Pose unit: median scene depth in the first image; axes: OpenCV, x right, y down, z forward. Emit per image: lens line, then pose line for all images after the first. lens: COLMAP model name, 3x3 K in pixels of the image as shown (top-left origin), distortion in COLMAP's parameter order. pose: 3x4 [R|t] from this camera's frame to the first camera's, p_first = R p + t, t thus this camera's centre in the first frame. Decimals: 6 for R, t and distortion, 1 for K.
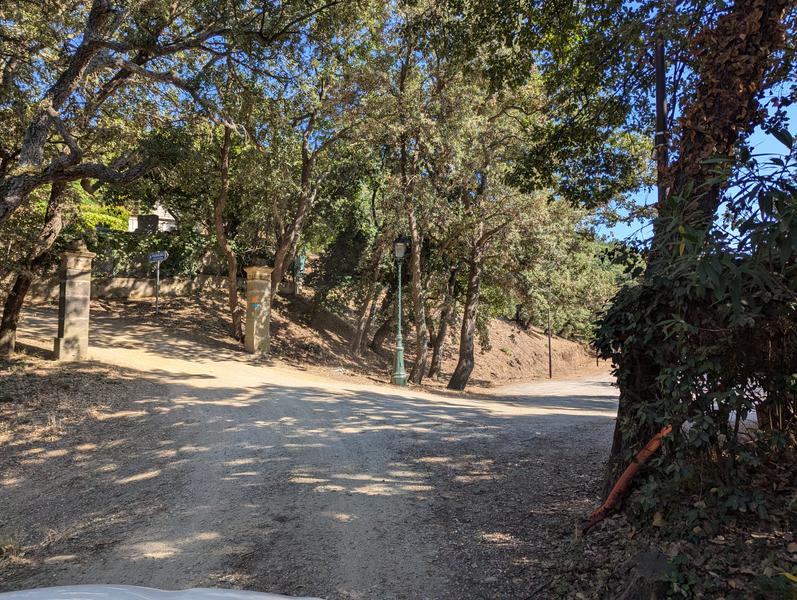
lens RADIAL K [[549.5, 0, 402.7], [0, 549.5, 295.6], [0, 0, 1]] dist [0.049318, -0.039440]
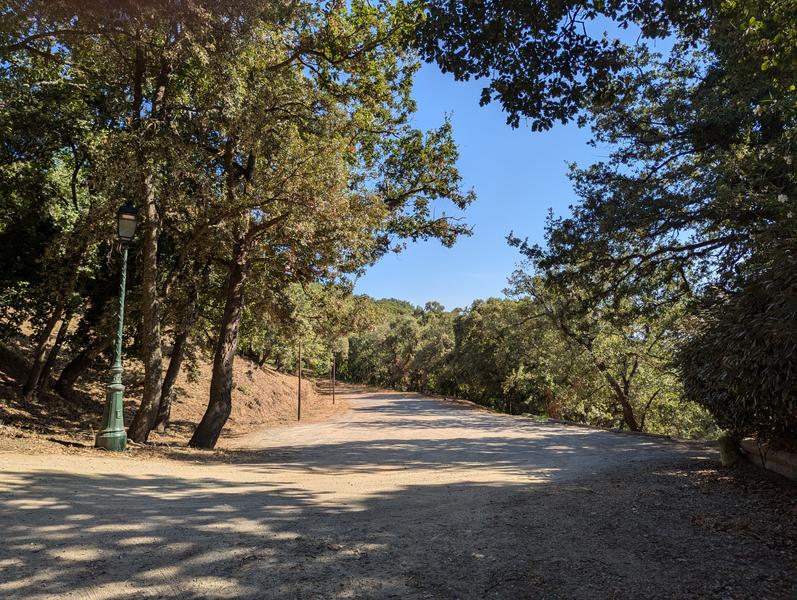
lens RADIAL K [[549.5, 0, 394.0], [0, 549.5, 299.6], [0, 0, 1]] dist [0.049318, -0.039440]
pose [[0.882053, 0.057797, 0.467591, -0.022270], [-0.028033, 0.997127, -0.070370, 0.027909], [-0.470315, 0.048963, 0.881139, 0.253696]]
